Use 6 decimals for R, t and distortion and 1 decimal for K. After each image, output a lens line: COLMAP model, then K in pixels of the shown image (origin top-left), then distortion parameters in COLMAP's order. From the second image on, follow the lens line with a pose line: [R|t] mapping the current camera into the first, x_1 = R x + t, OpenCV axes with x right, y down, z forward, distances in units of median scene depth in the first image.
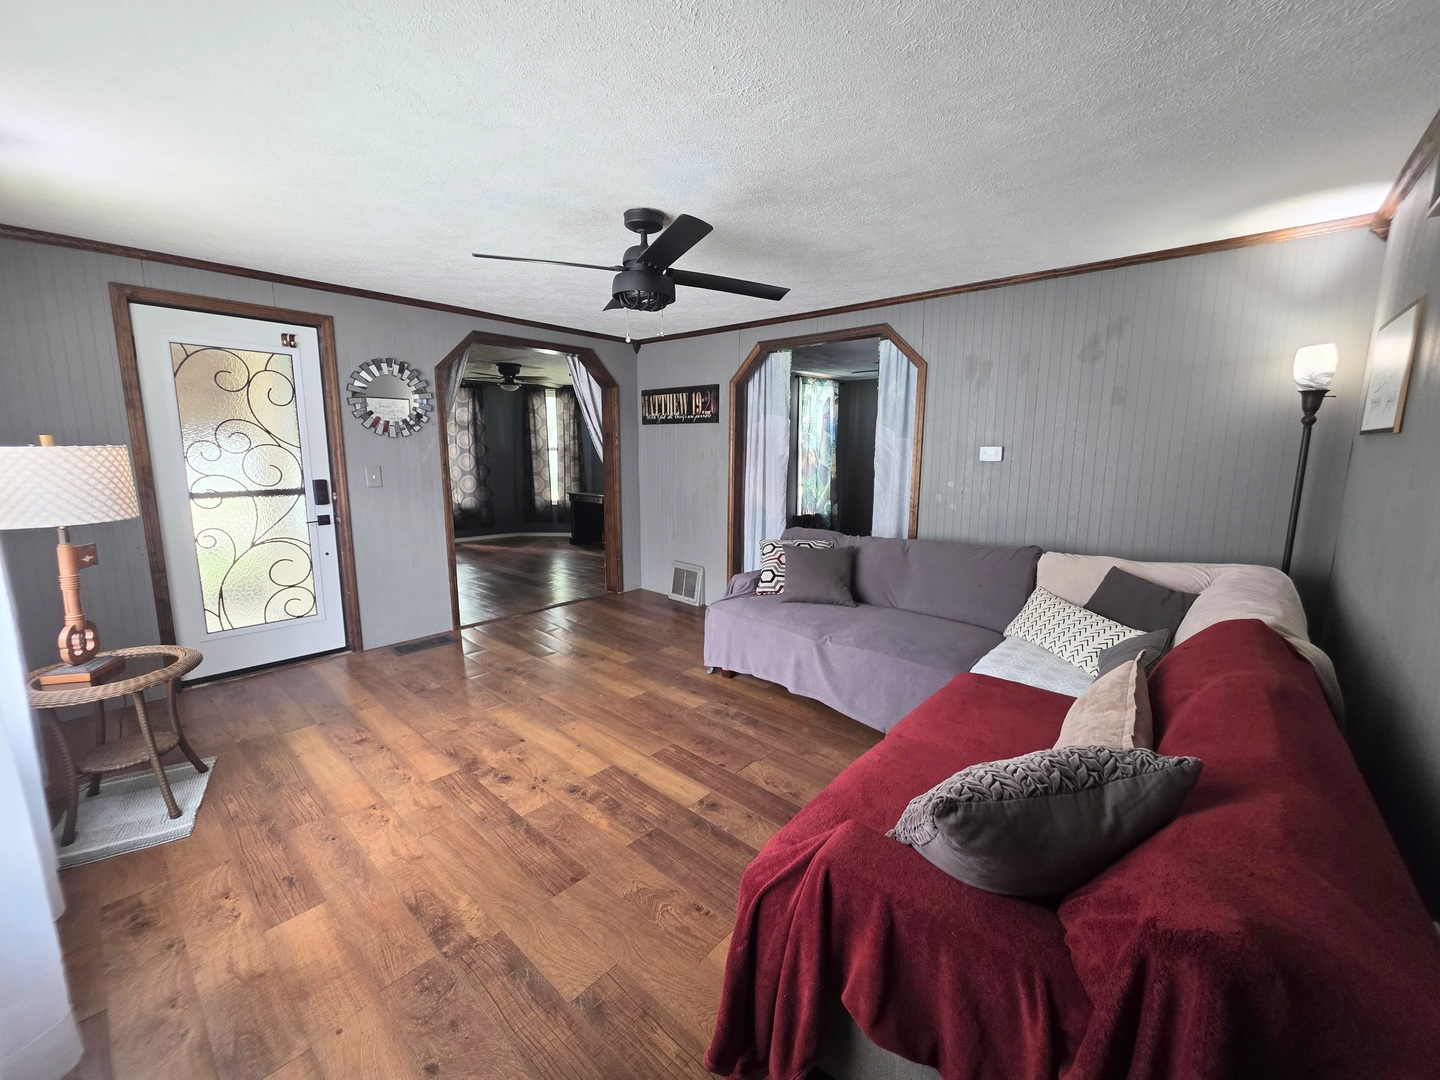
lens RADIAL K [[572.4, 0, 724.0], [0, 572.4, 543.1], [0, 0, 1]] dist [-0.003027, 0.000027]
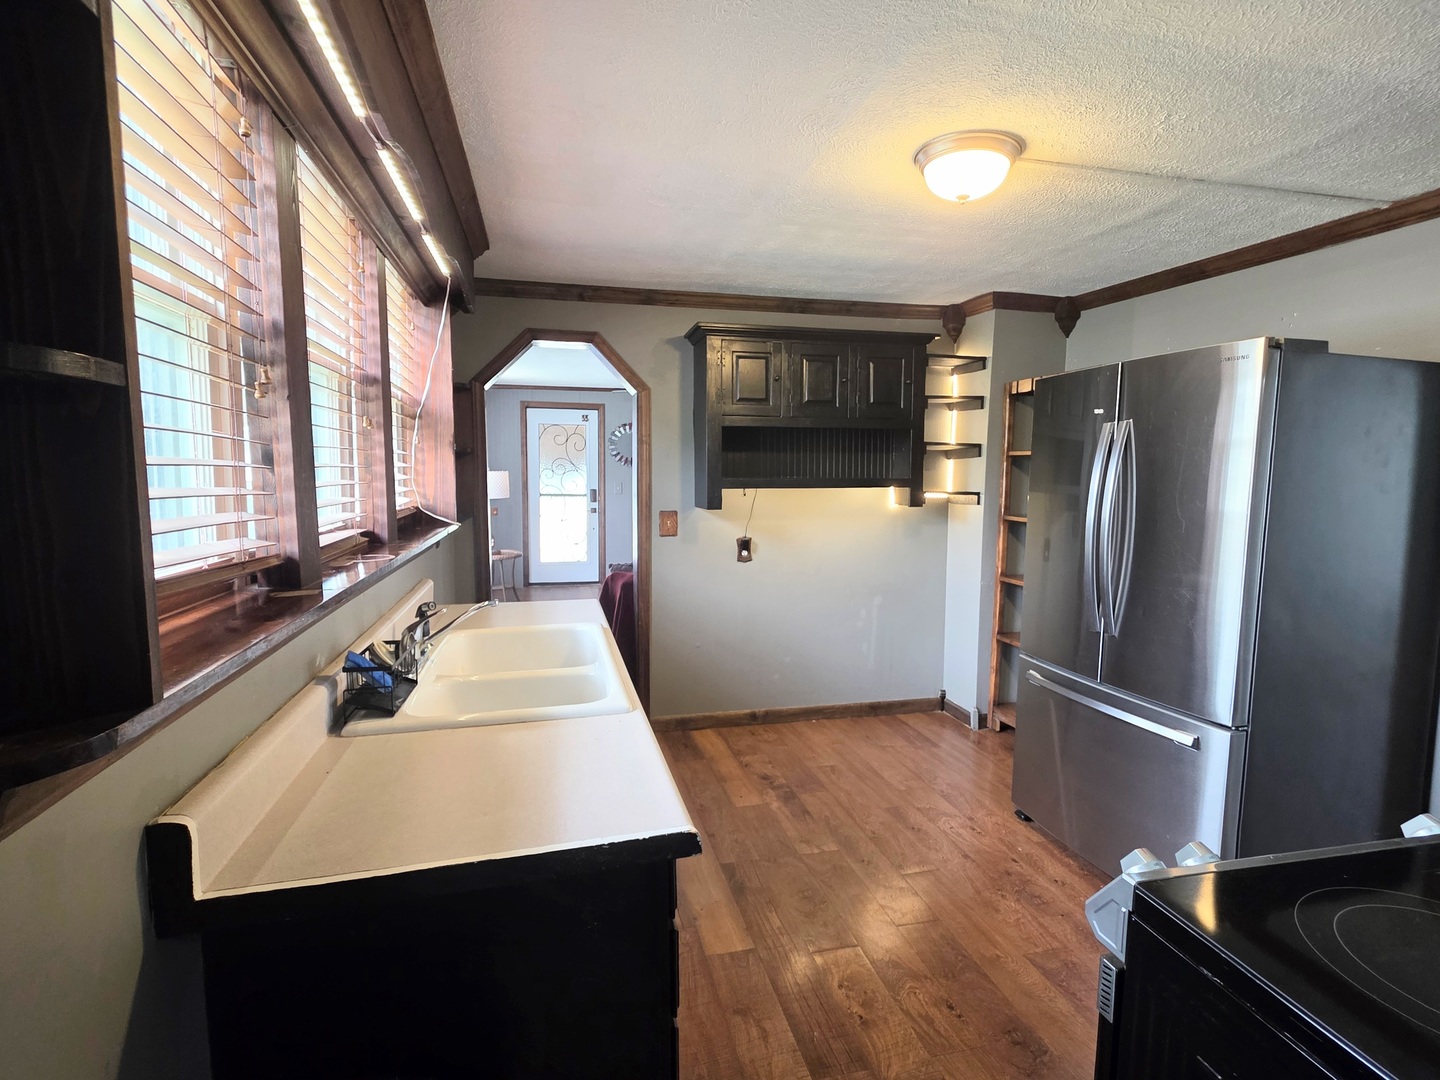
lens RADIAL K [[693.1, 0, 714.4], [0, 693.1, 541.2], [0, 0, 1]] dist [0.003298, -0.000022]
pose [[0.820864, 0.071185, -0.566670, 0.911982], [-0.116974, 0.992123, -0.044816, 0.114818], [0.559016, 0.103074, 0.822725, -0.624678]]
